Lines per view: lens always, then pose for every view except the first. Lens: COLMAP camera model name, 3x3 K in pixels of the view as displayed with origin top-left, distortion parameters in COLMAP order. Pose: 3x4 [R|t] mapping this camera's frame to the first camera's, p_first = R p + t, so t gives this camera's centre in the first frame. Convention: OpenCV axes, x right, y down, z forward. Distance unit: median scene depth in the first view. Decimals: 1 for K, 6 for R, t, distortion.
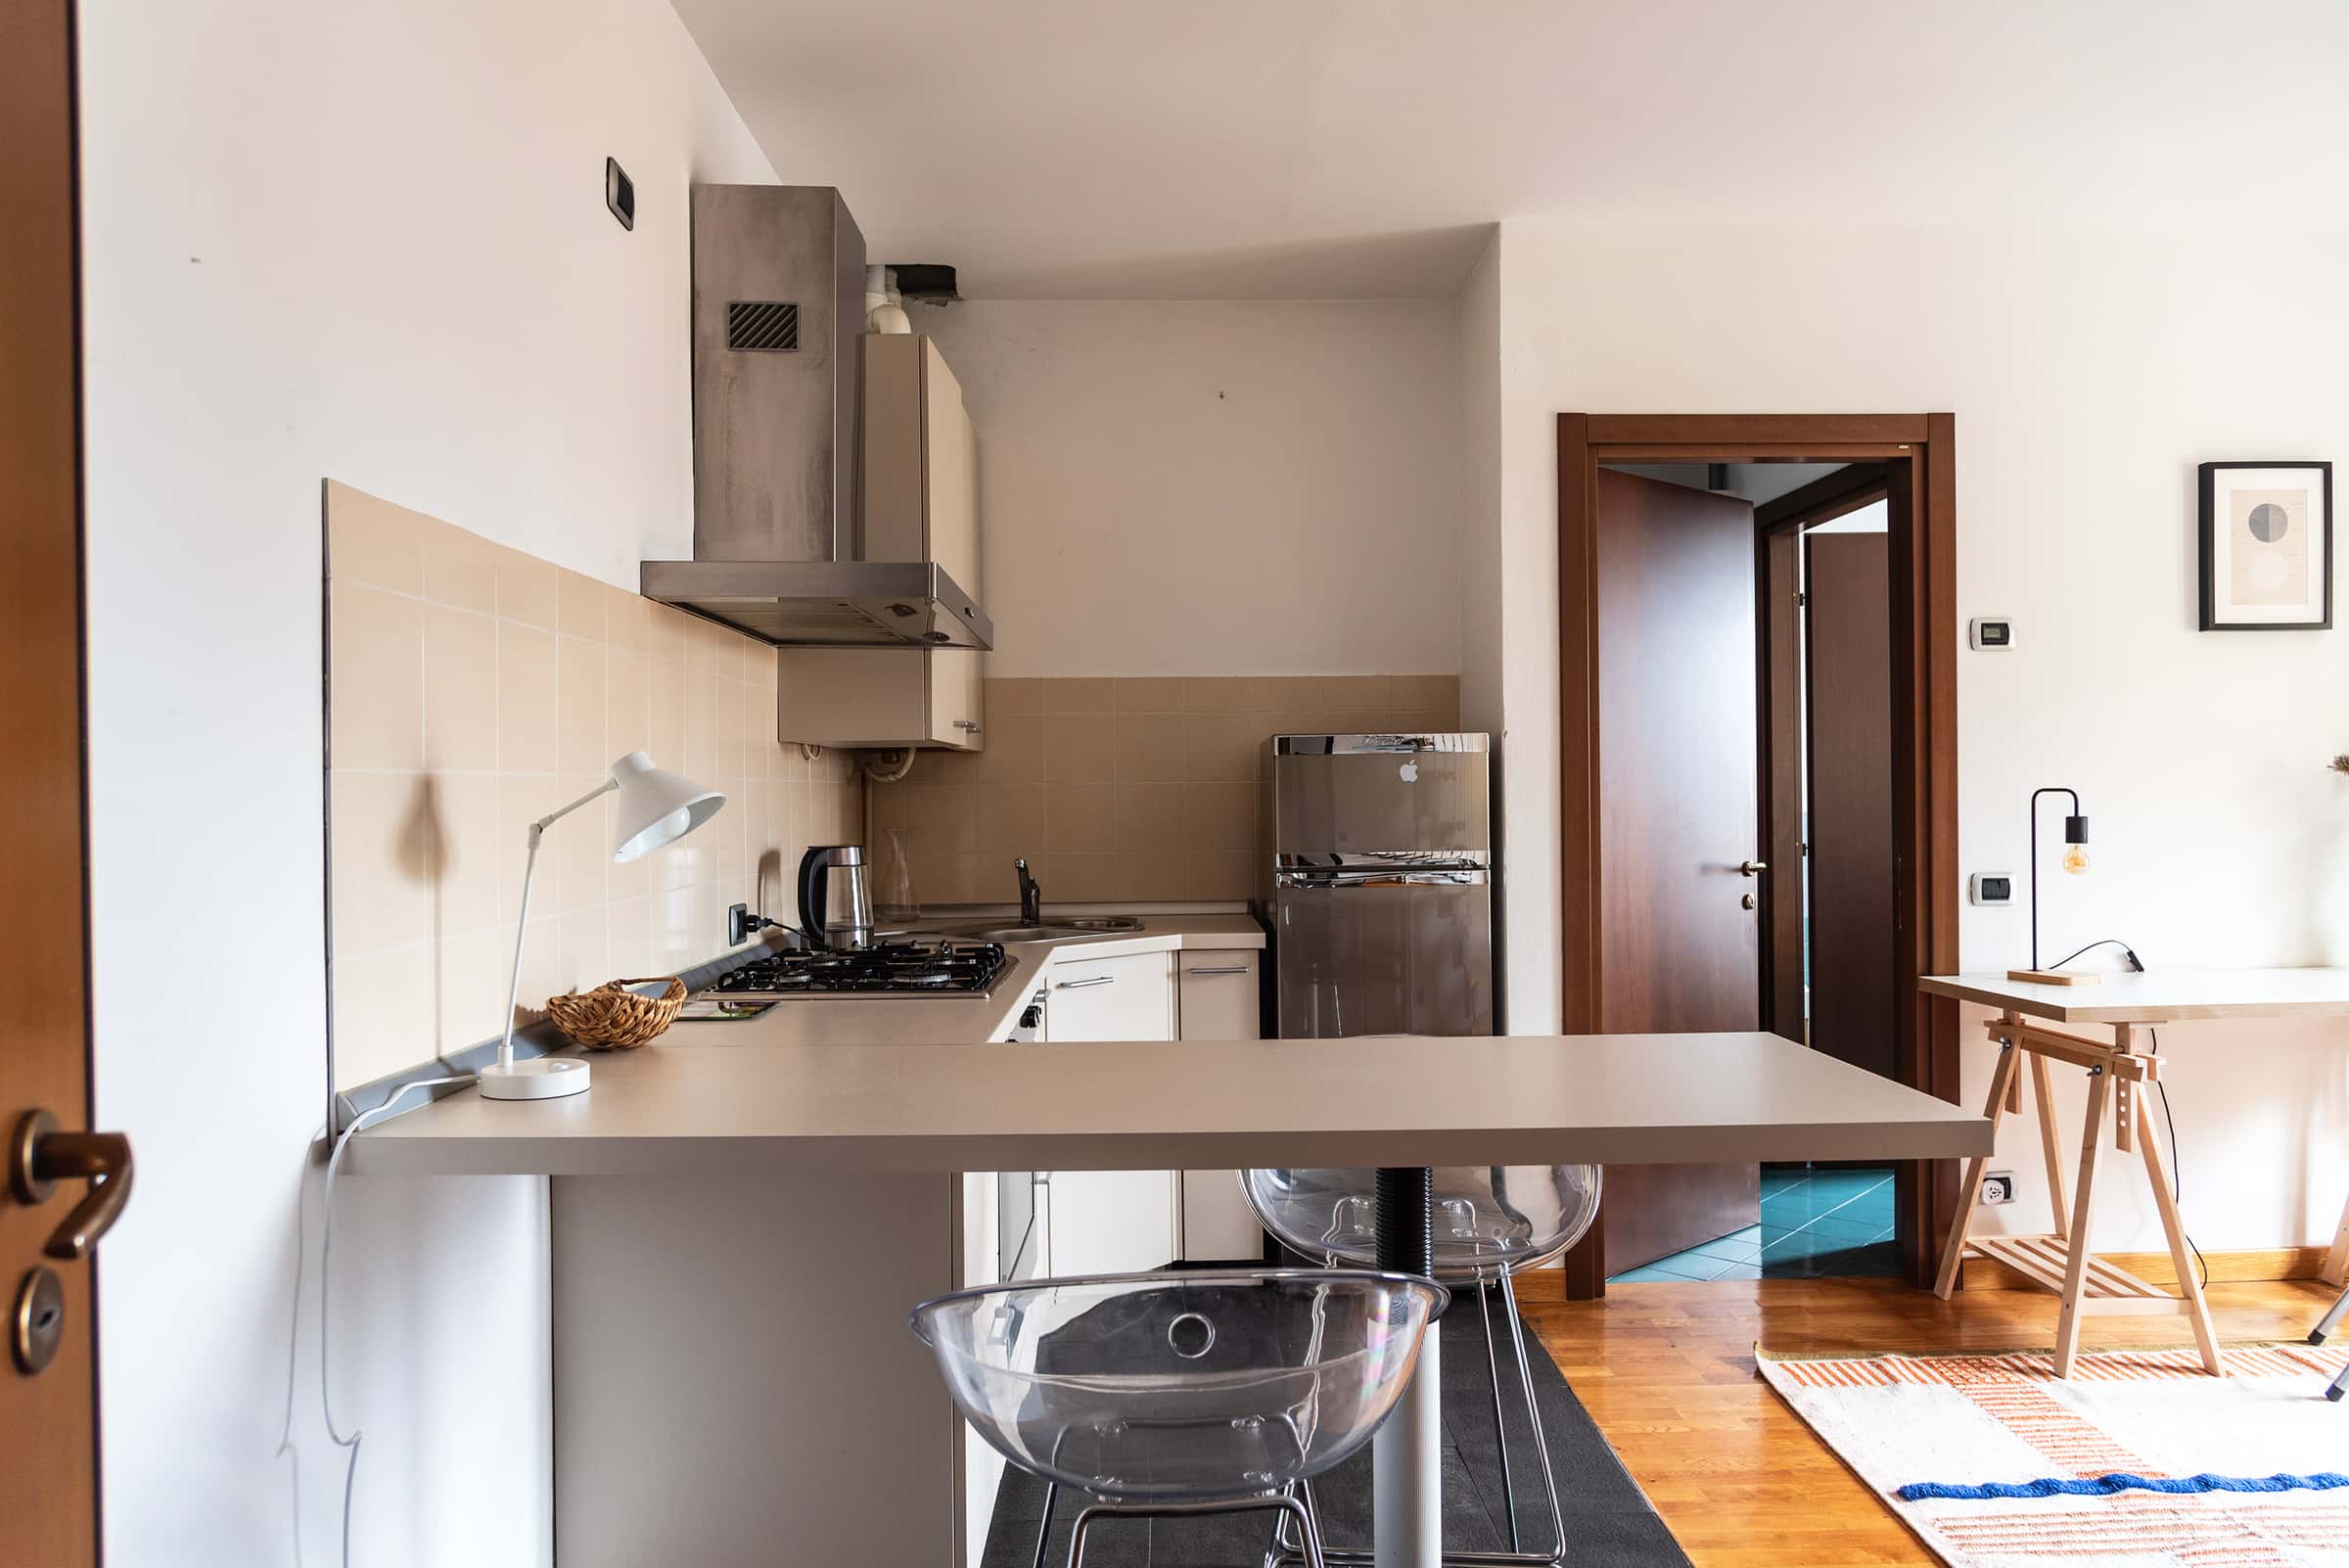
lens RADIAL K [[1552.6, 0, 1185.1], [0, 1552.6, 805.3], [0, 0, 1]] dist [-0.014828, 0.003319]
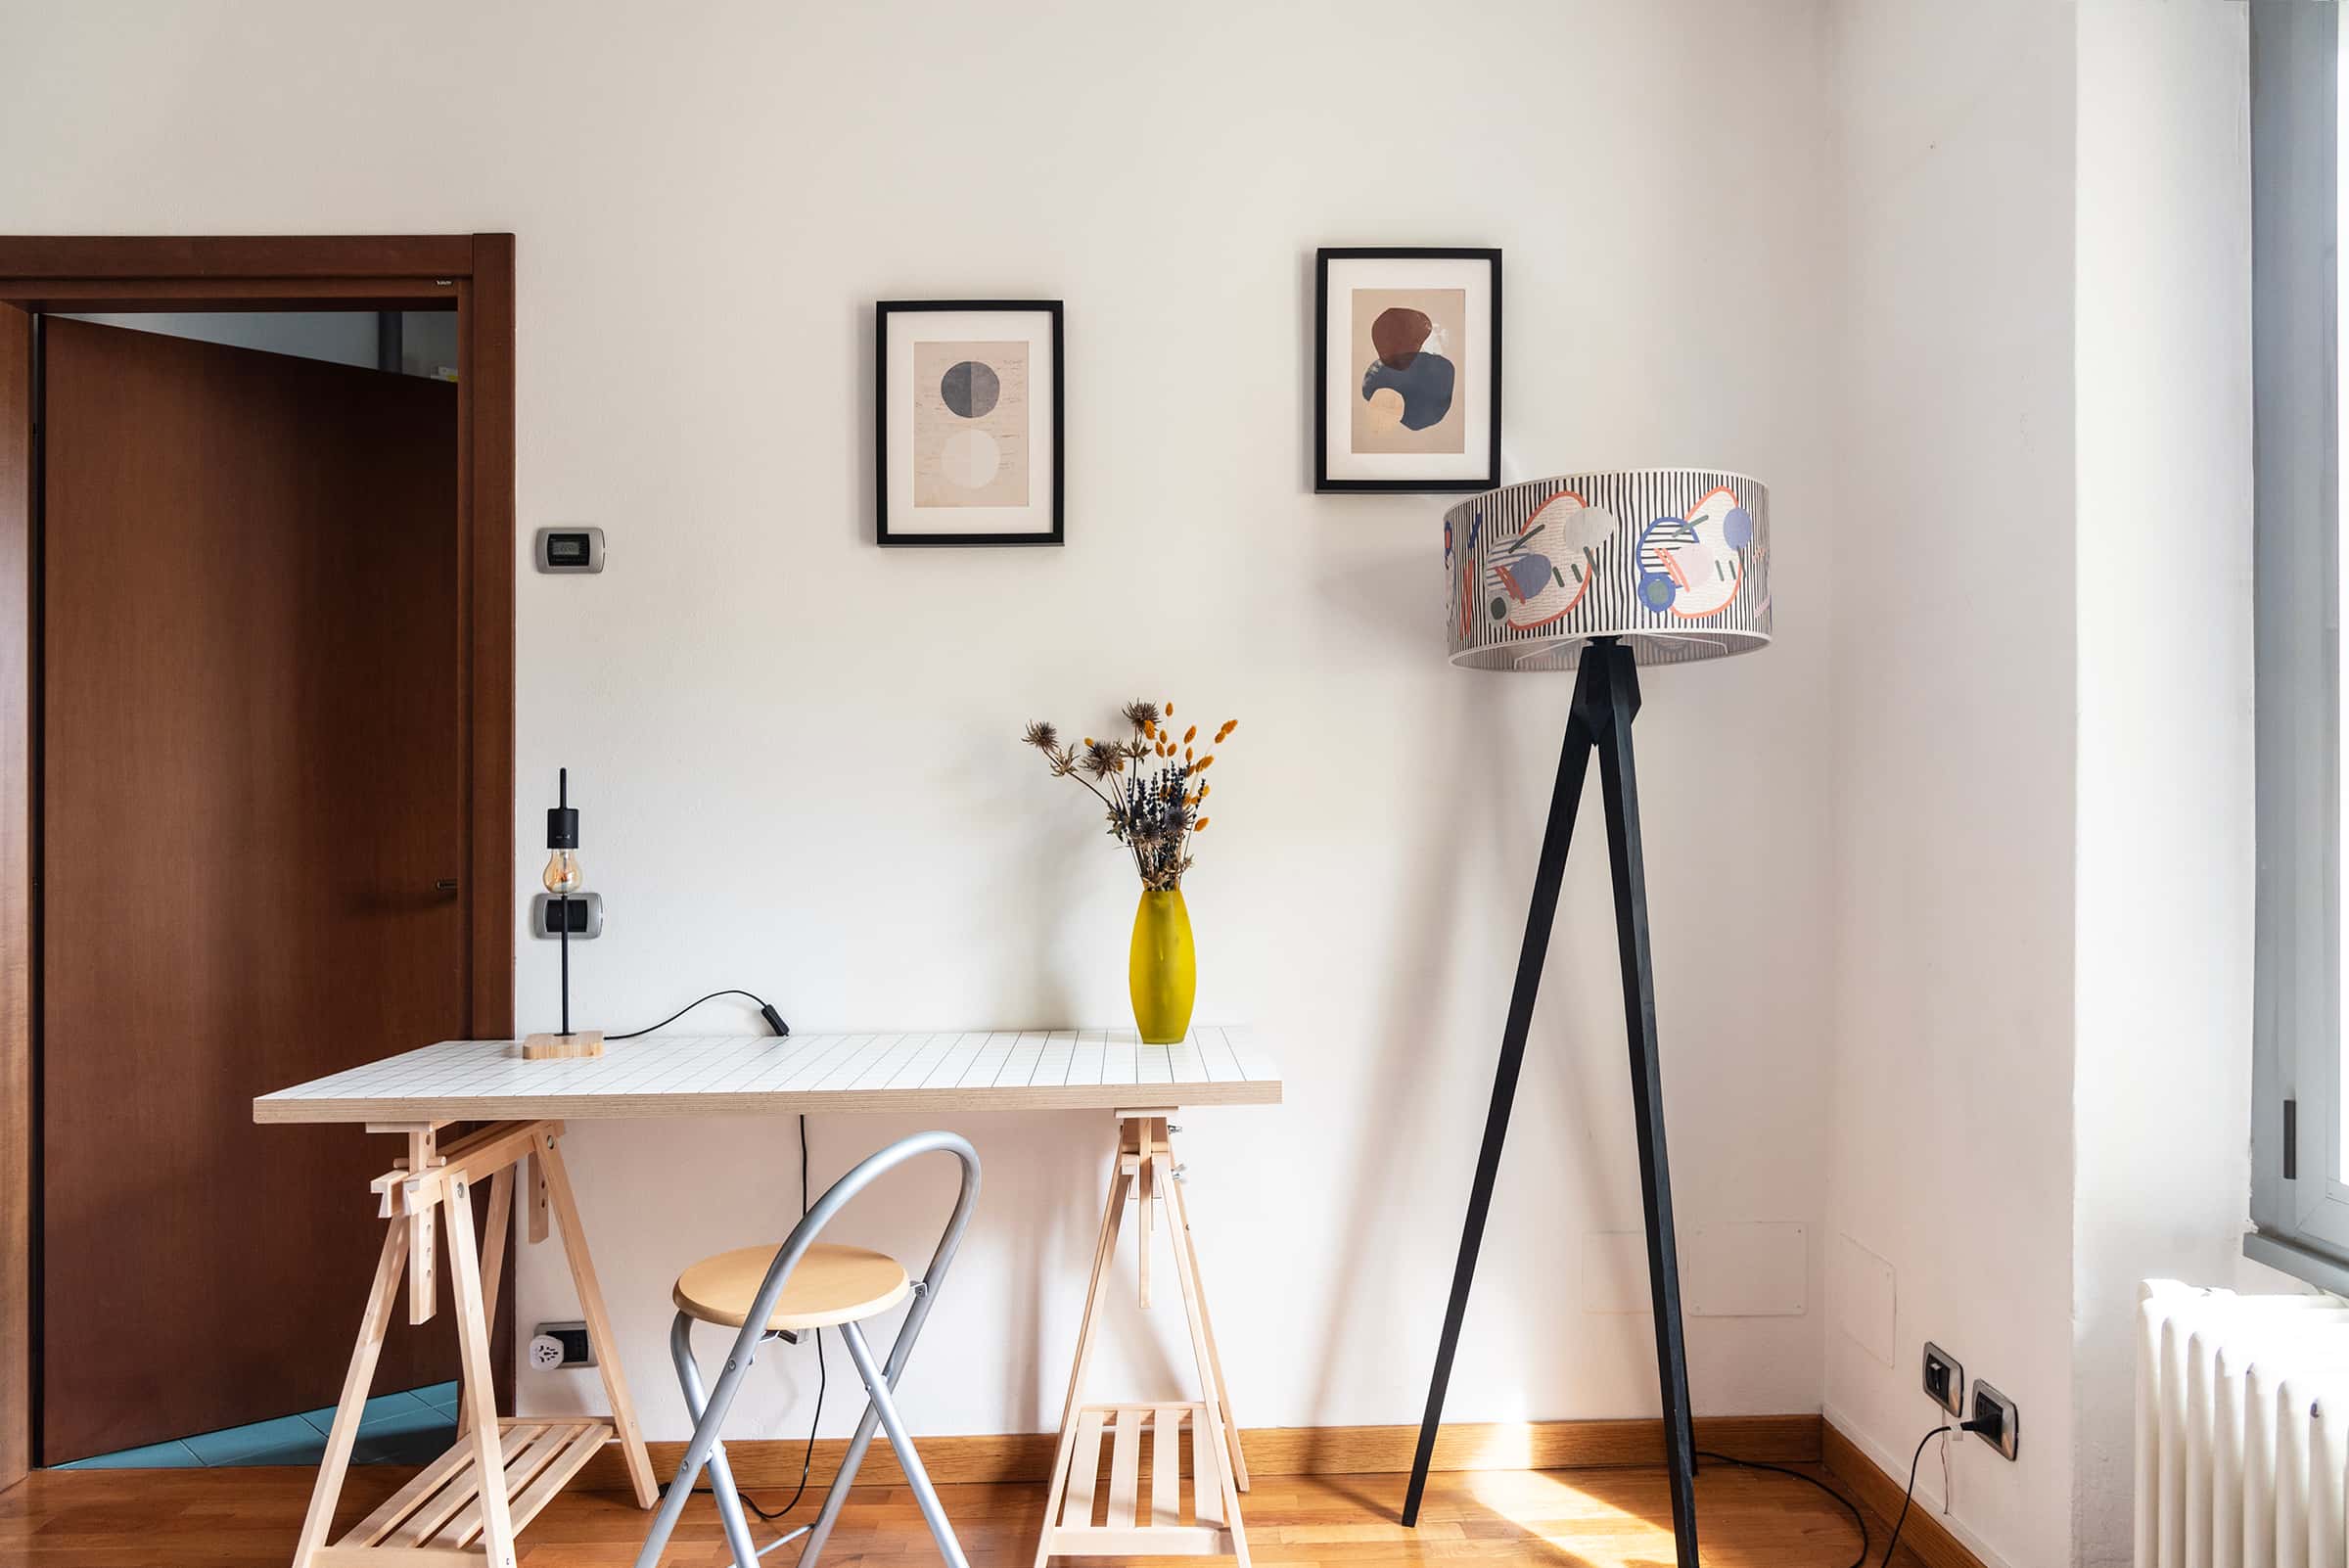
lens RADIAL K [[1574.1, 0, 1184.3], [0, 1574.1, 817.0], [0, 0, 1]] dist [-0.001779, -0.000696]
pose [[0.999845, 0.003902, -0.017165, 0.843109], [-0.004182, 0.999858, -0.016332, 0.020693], [0.017099, 0.016401, 0.999719, 0.309754]]
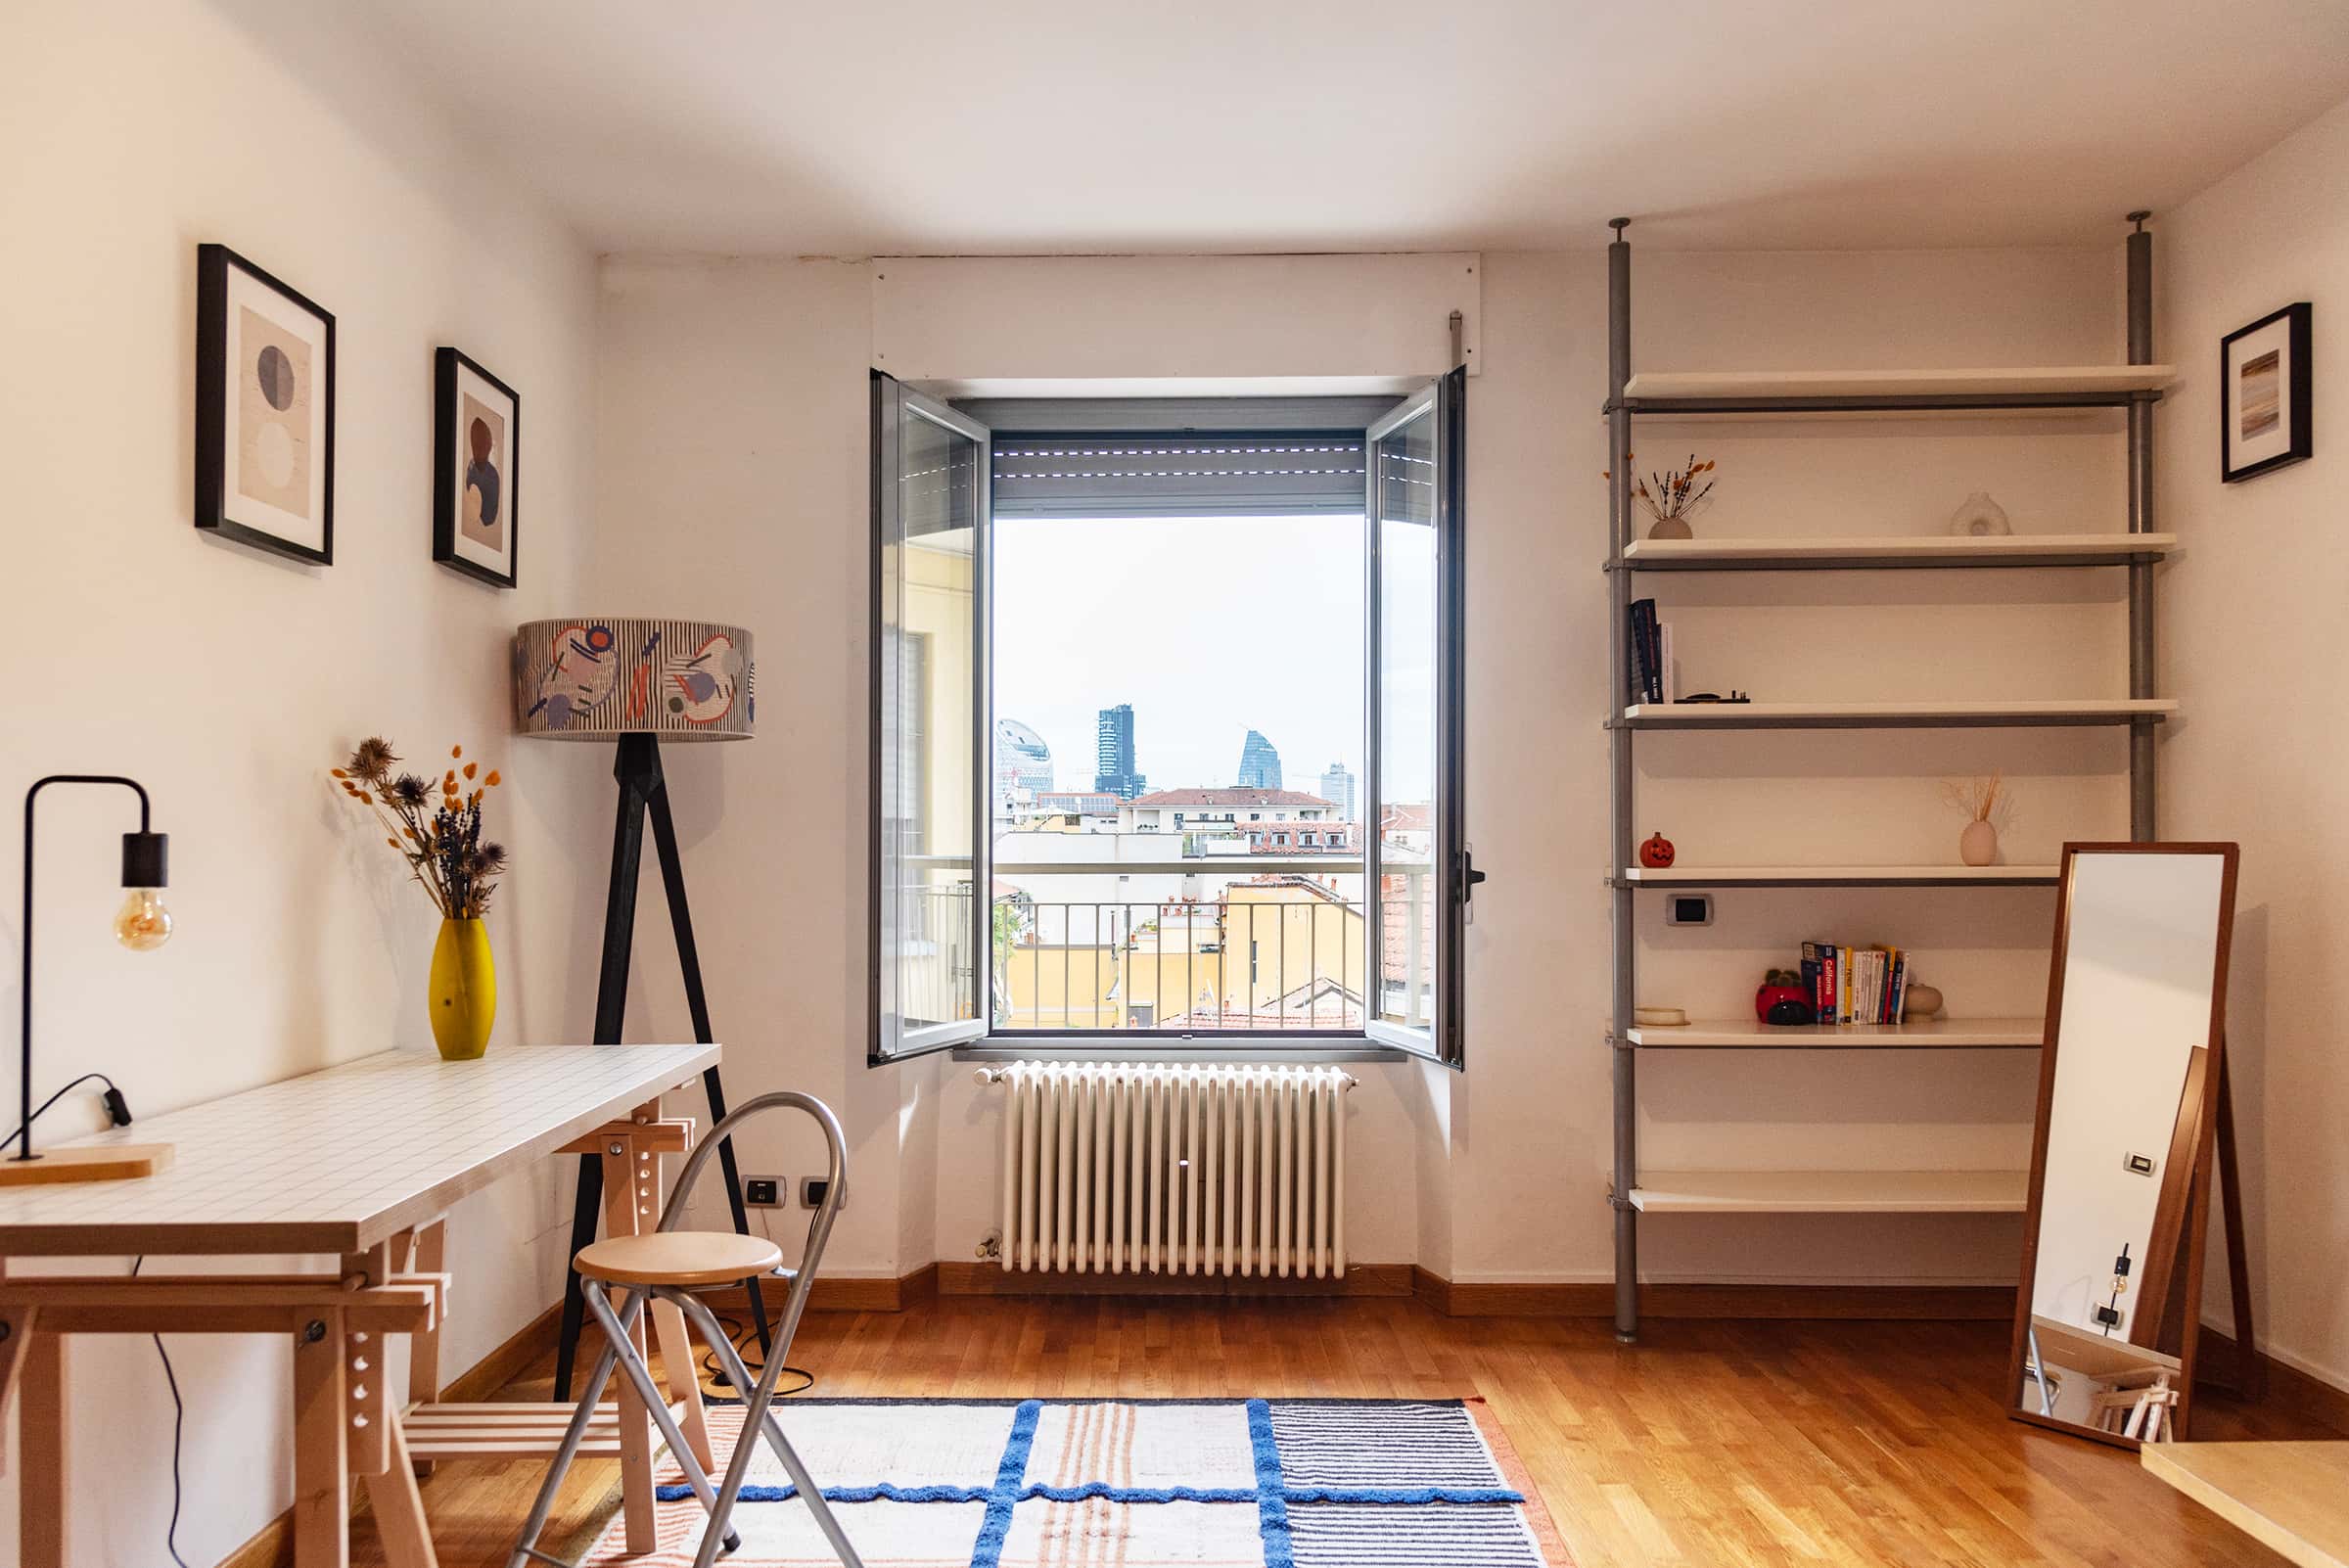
lens RADIAL K [[1575.5, 0, 1185.0], [0, 1575.5, 833.6], [0, 0, 1]] dist [0.005290, -0.003328]
pose [[0.020115, 0.021333, 0.999570, 0.071162], [0.003410, 0.999765, -0.021406, 0.018783], [-0.999792, 0.003839, 0.020037, 0.639981]]
